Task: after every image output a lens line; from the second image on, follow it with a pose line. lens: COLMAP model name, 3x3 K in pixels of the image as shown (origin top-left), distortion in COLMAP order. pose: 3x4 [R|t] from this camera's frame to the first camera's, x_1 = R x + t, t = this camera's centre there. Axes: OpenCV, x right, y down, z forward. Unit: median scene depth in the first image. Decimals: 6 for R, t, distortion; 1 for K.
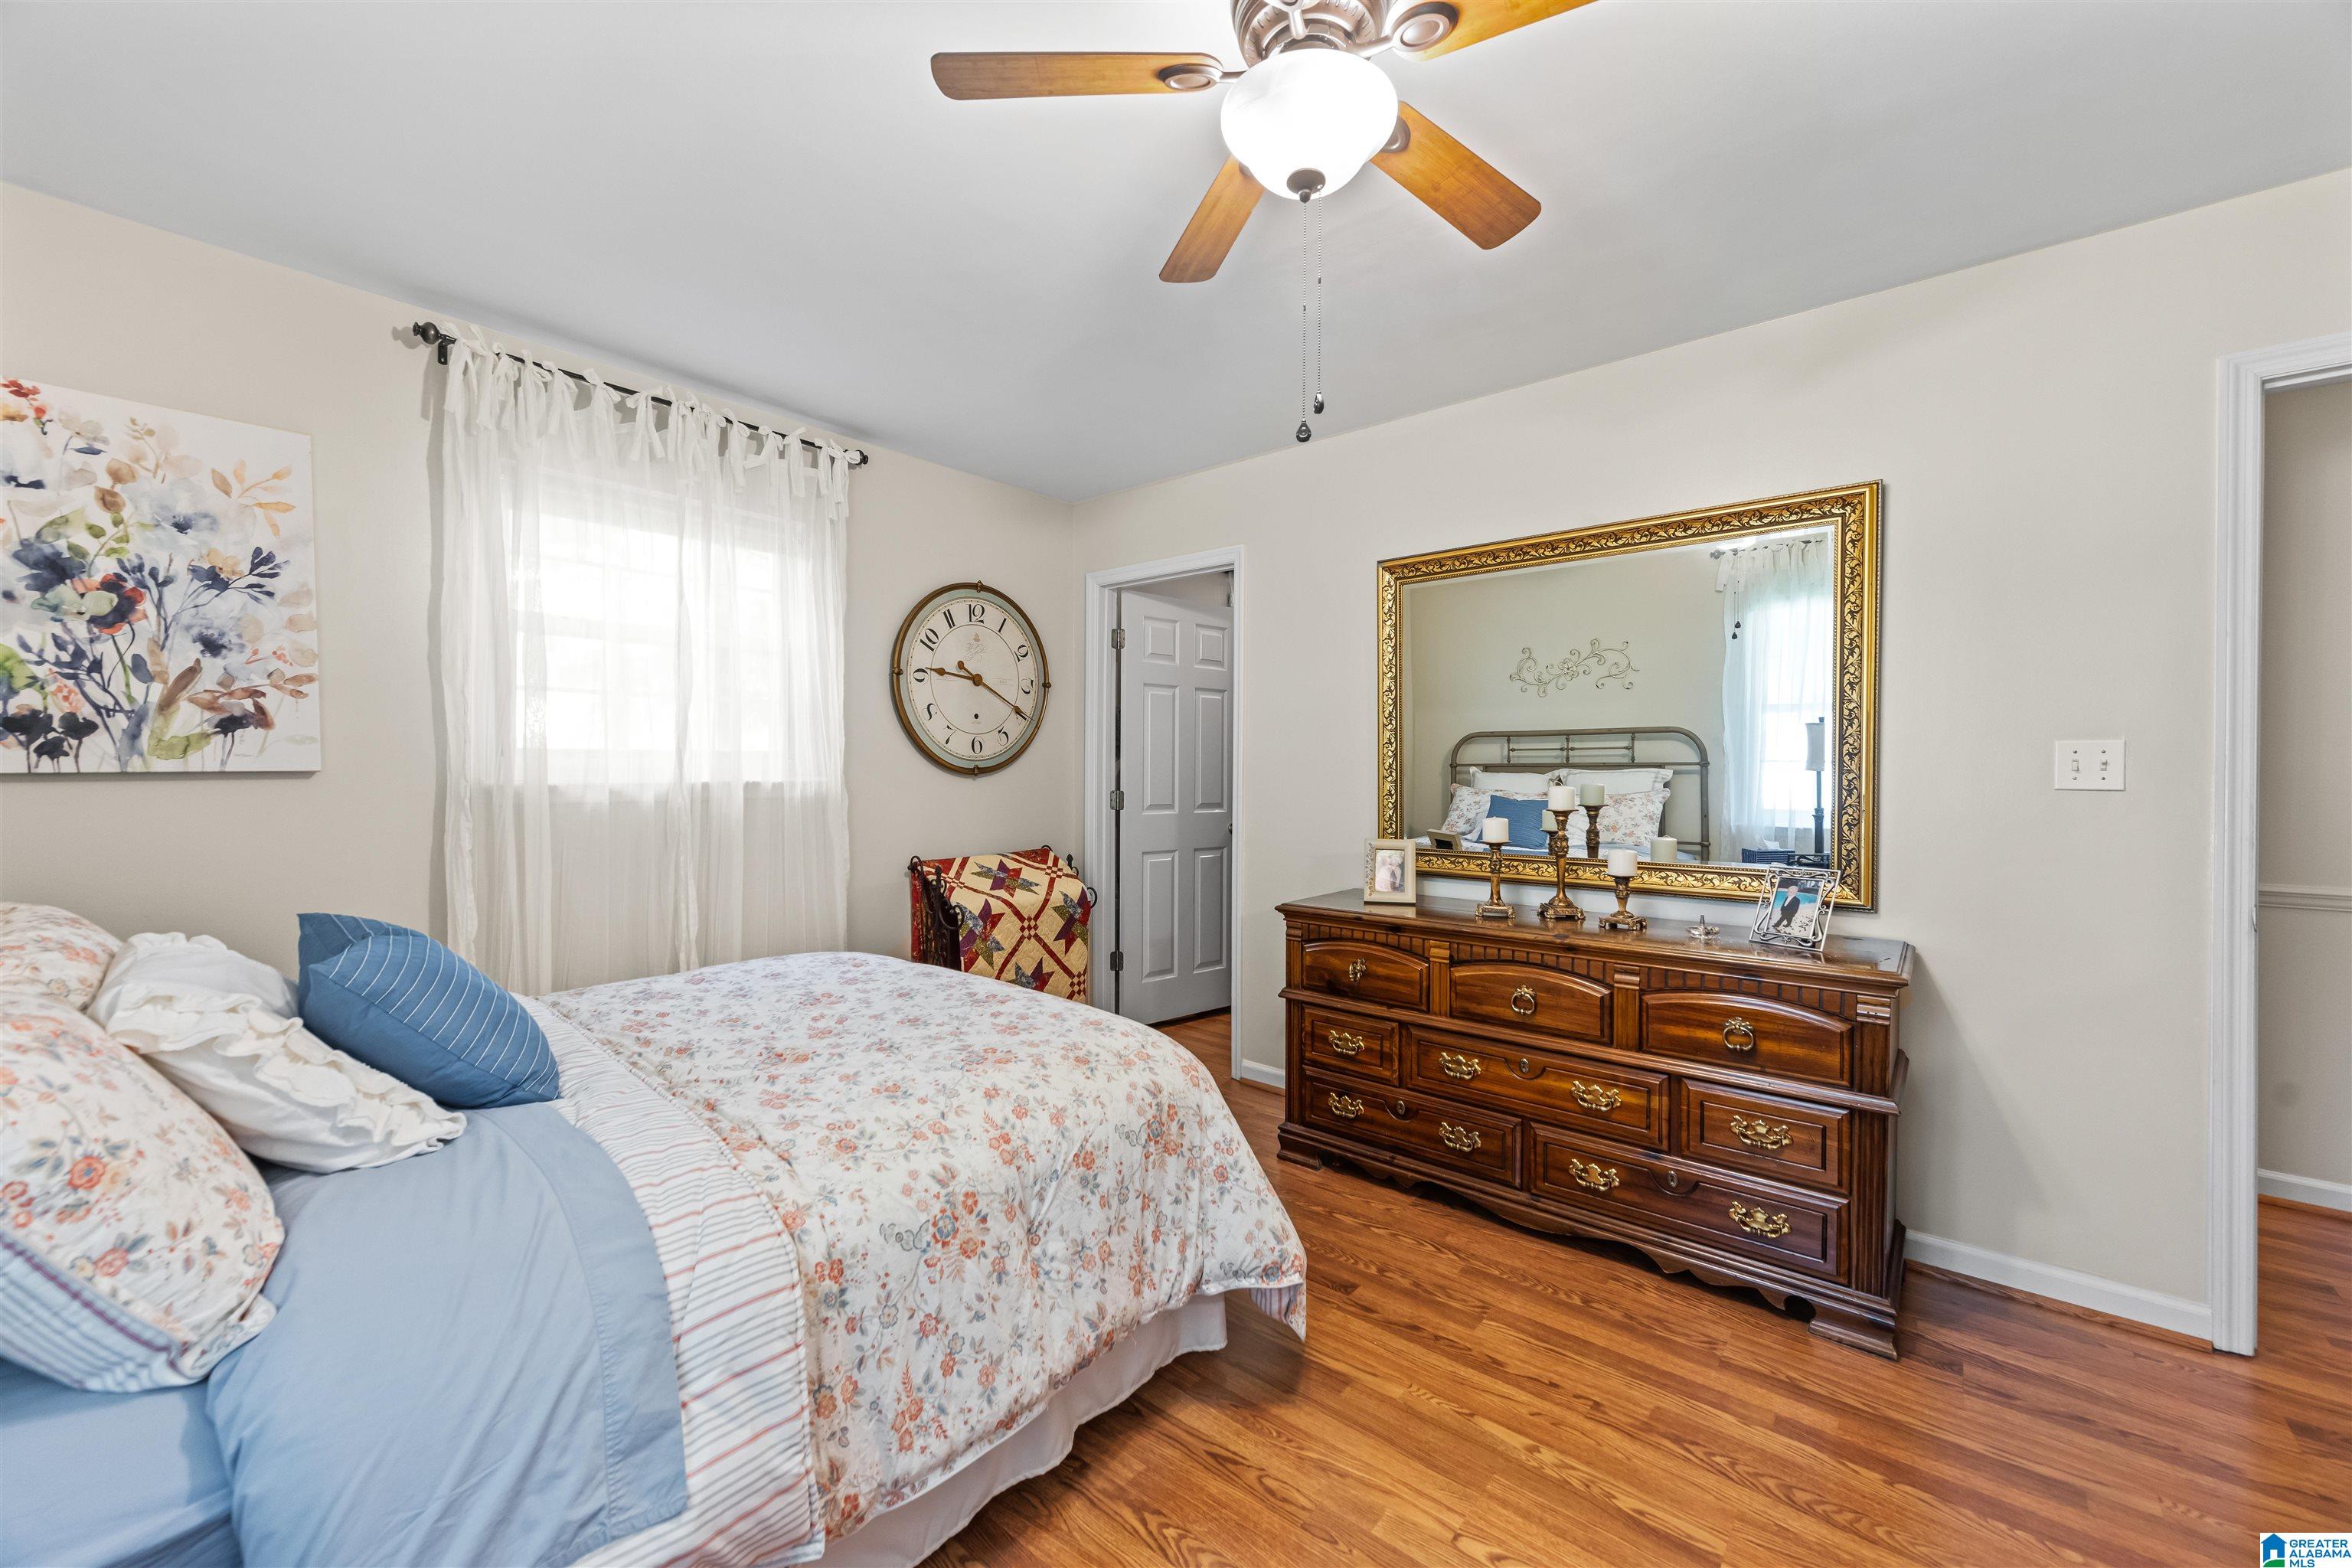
lens RADIAL K [[917.4, 0, 1176.0], [0, 917.4, 784.0], [0, 0, 1]] dist [0.010952, -0.004275]
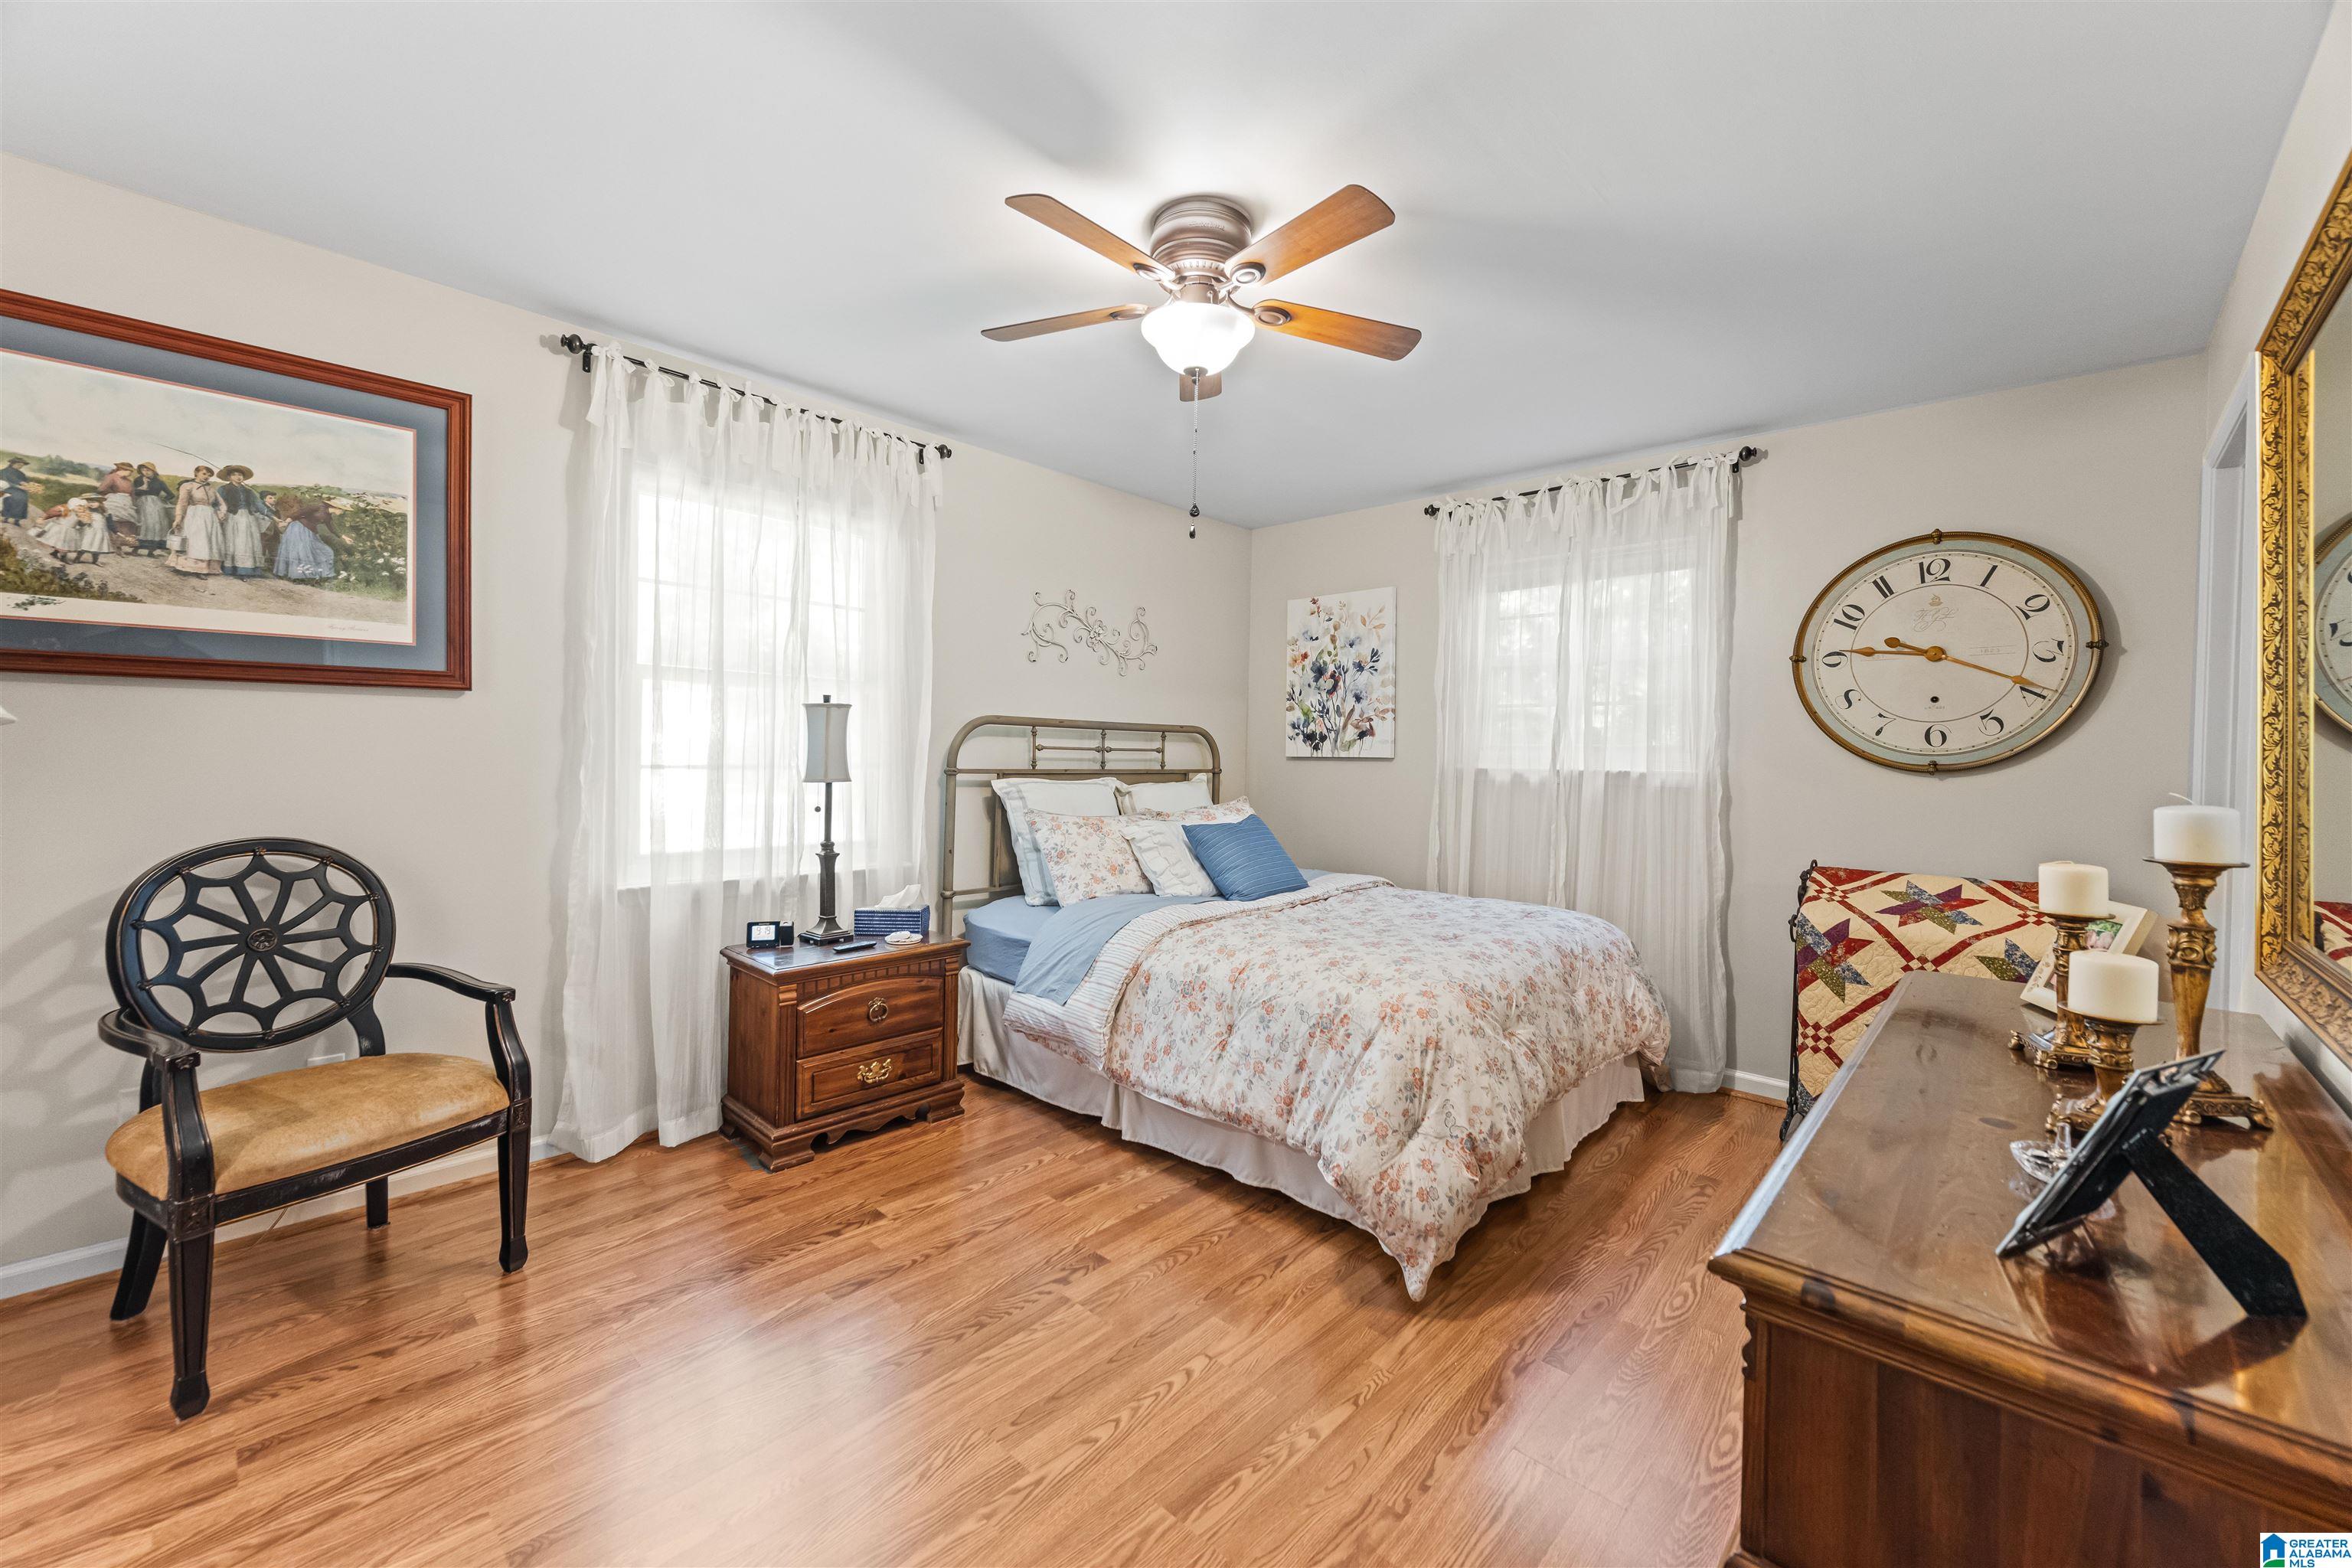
lens RADIAL K [[921.9, 0, 1182.5], [0, 921.9, 763.2], [0, 0, 1]] dist [-0.000380, -0.000325]
pose [[-0.046874, 0.007621, -0.998872, 1.122428], [-0.035617, 0.999322, 0.009296, -0.005212], [0.998266, 0.036013, -0.046571, 0.714415]]
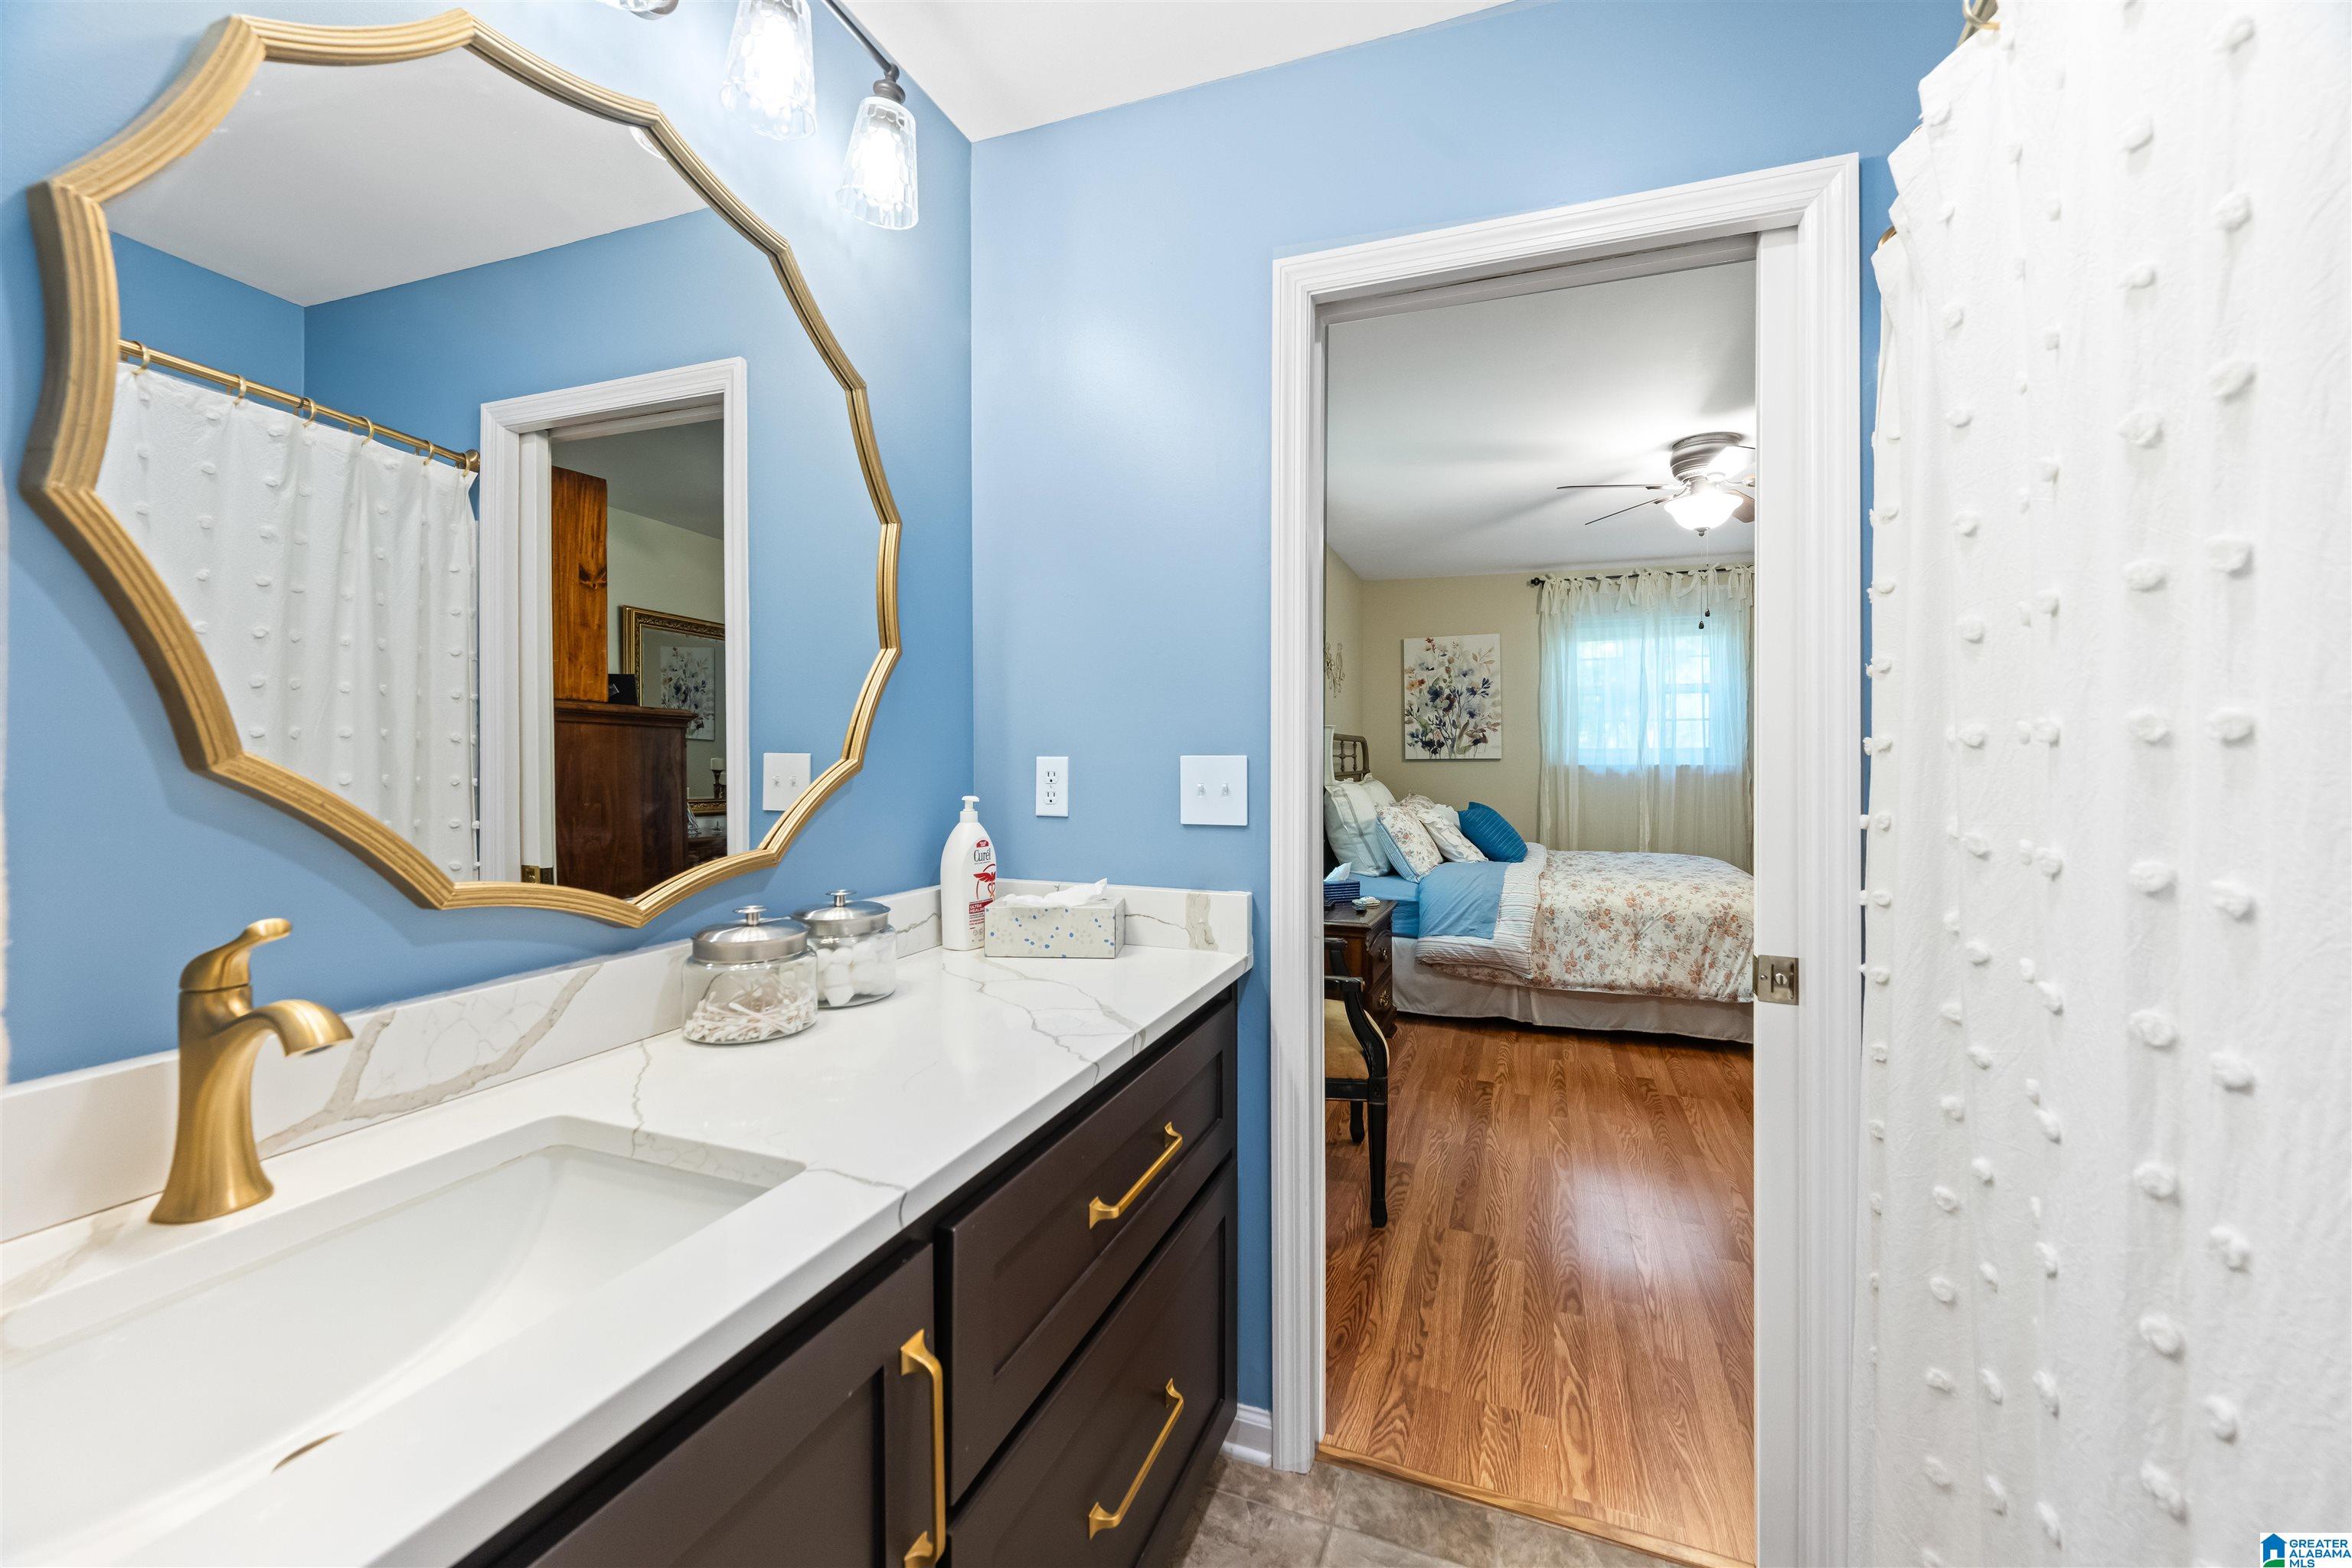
lens RADIAL K [[922.6, 0, 1174.3], [0, 922.6, 755.0], [0, 0, 1]] dist [0.000073, -0.000058]
pose [[0.317822, -0.003804, -0.948143, 1.401348], [-0.015165, 0.999844, -0.009095, 0.015640], [0.948029, 0.017269, 0.317715, -0.796178]]
